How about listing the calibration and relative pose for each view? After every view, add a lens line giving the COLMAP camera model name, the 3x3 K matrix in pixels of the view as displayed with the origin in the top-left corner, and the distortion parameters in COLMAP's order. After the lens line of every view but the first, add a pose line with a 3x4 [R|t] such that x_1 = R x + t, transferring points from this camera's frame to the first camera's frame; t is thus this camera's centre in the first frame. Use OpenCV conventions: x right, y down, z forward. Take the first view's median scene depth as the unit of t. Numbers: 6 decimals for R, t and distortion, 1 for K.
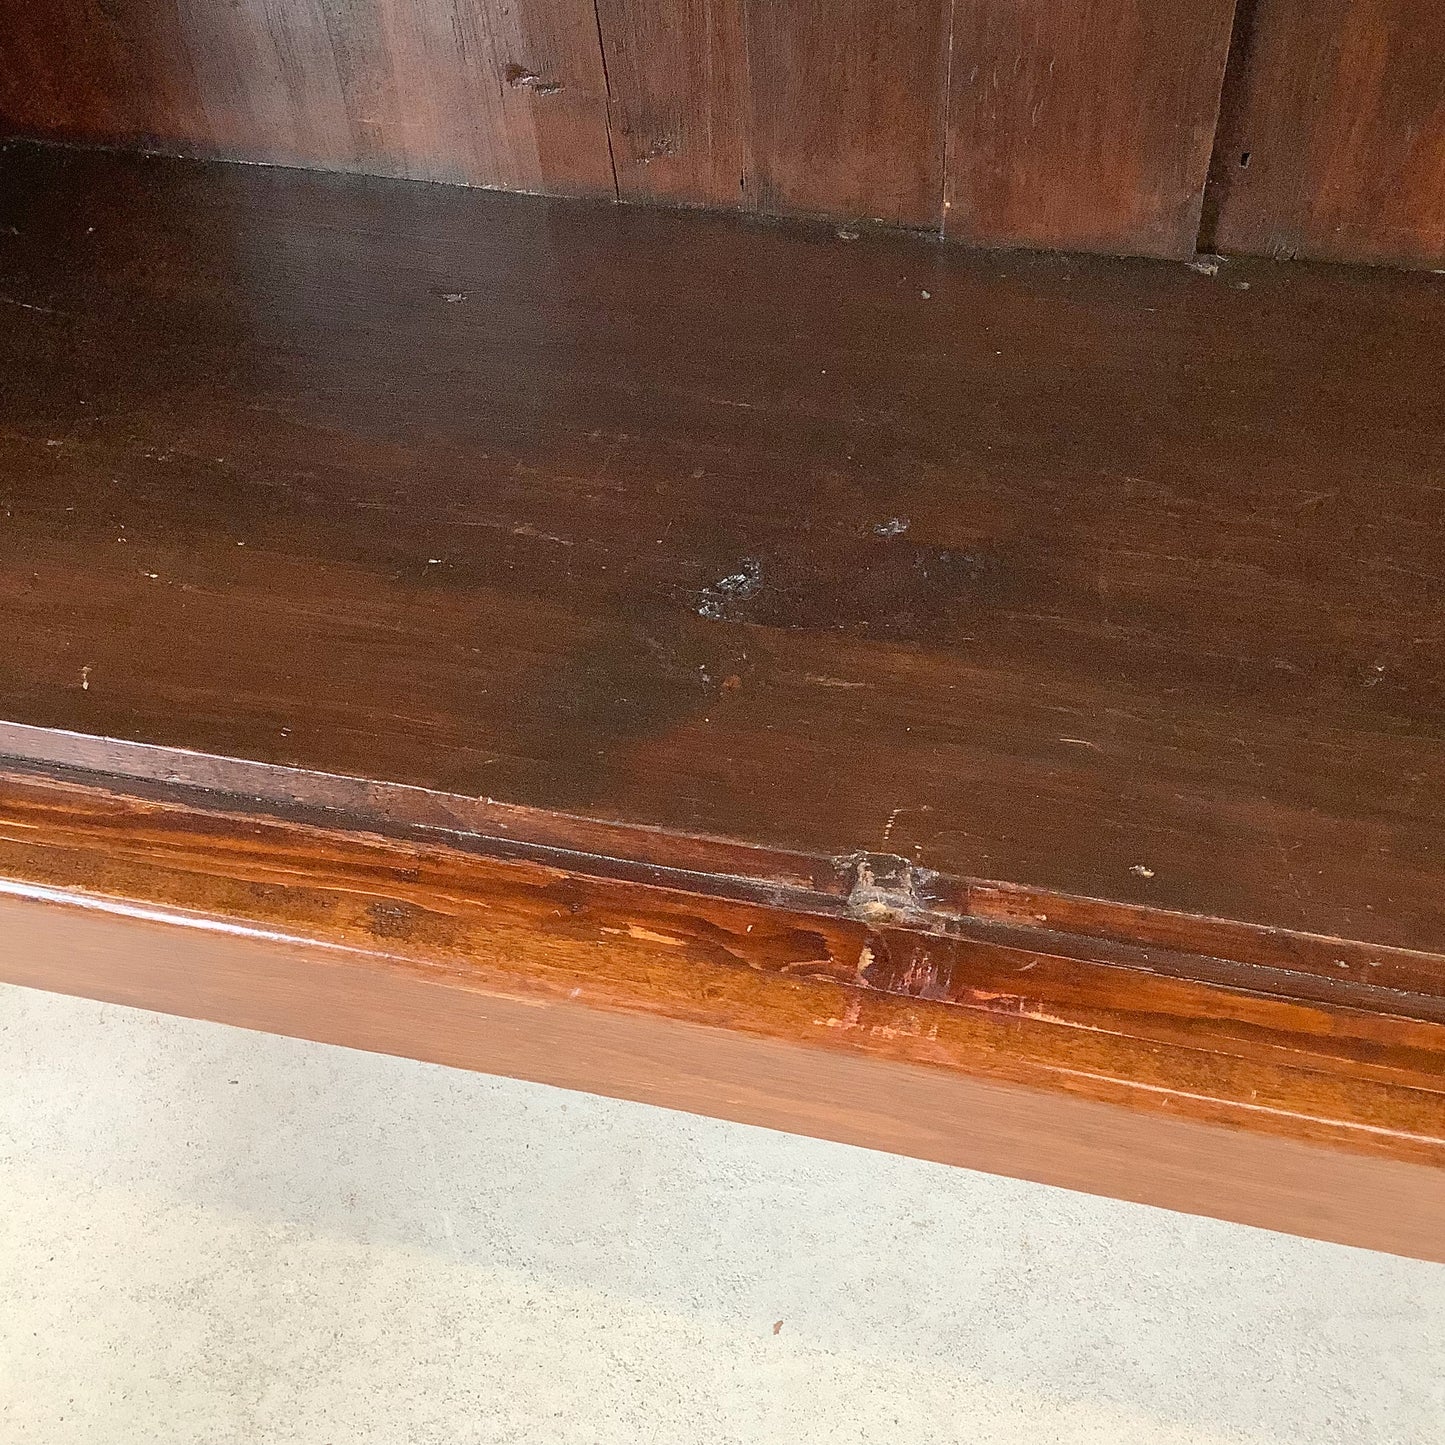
lens RADIAL K [[1737.5, 0, 722.5], [0, 1737.5, 722.5], [0, 0, 1]] dist [0.140259, -0.288979]
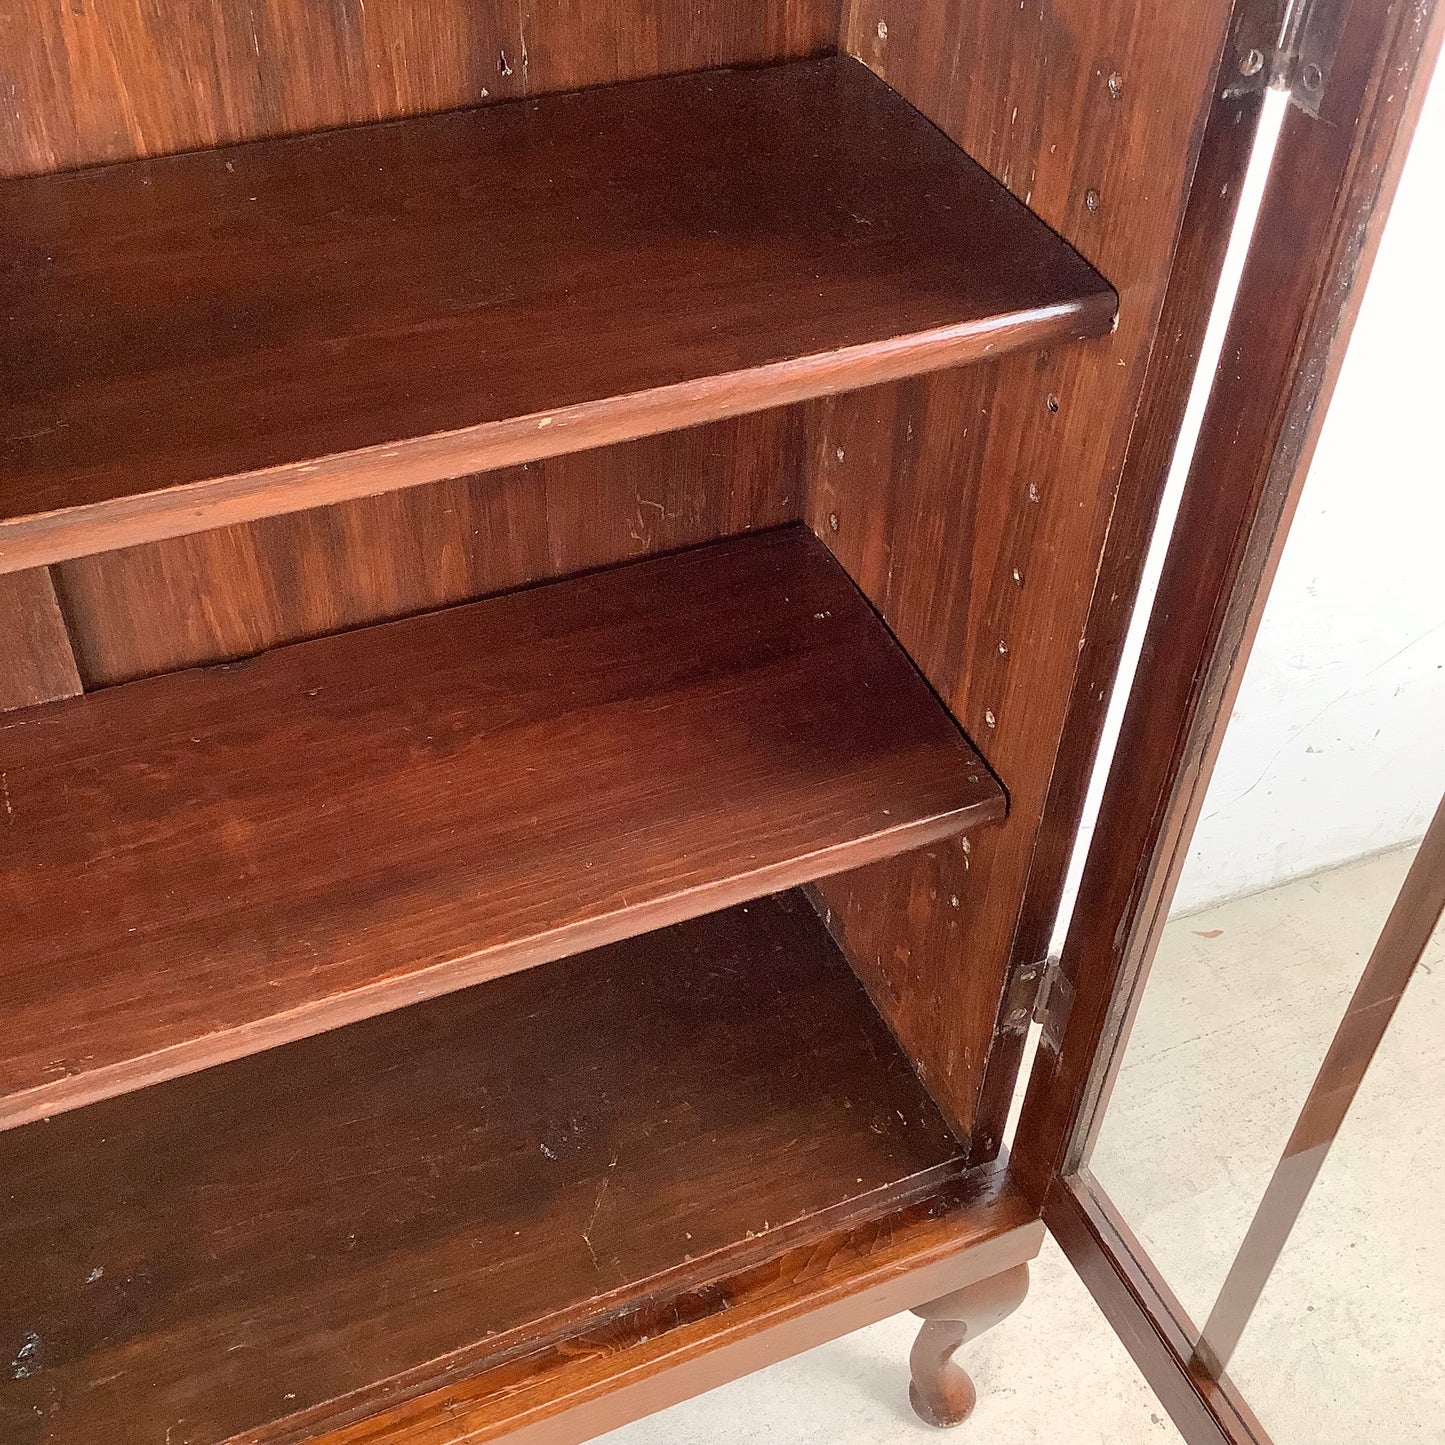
lens RADIAL K [[1737.5, 0, 722.5], [0, 1737.5, 722.5], [0, 0, 1]] dist [0.140259, -0.288979]
pose [[0.788055, -0.353701, 0.503849, -0.103999], [0.412932, 0.910738, -0.006518, -0.320512], [-0.456570, 0.213193, 0.863767, -0.951173]]
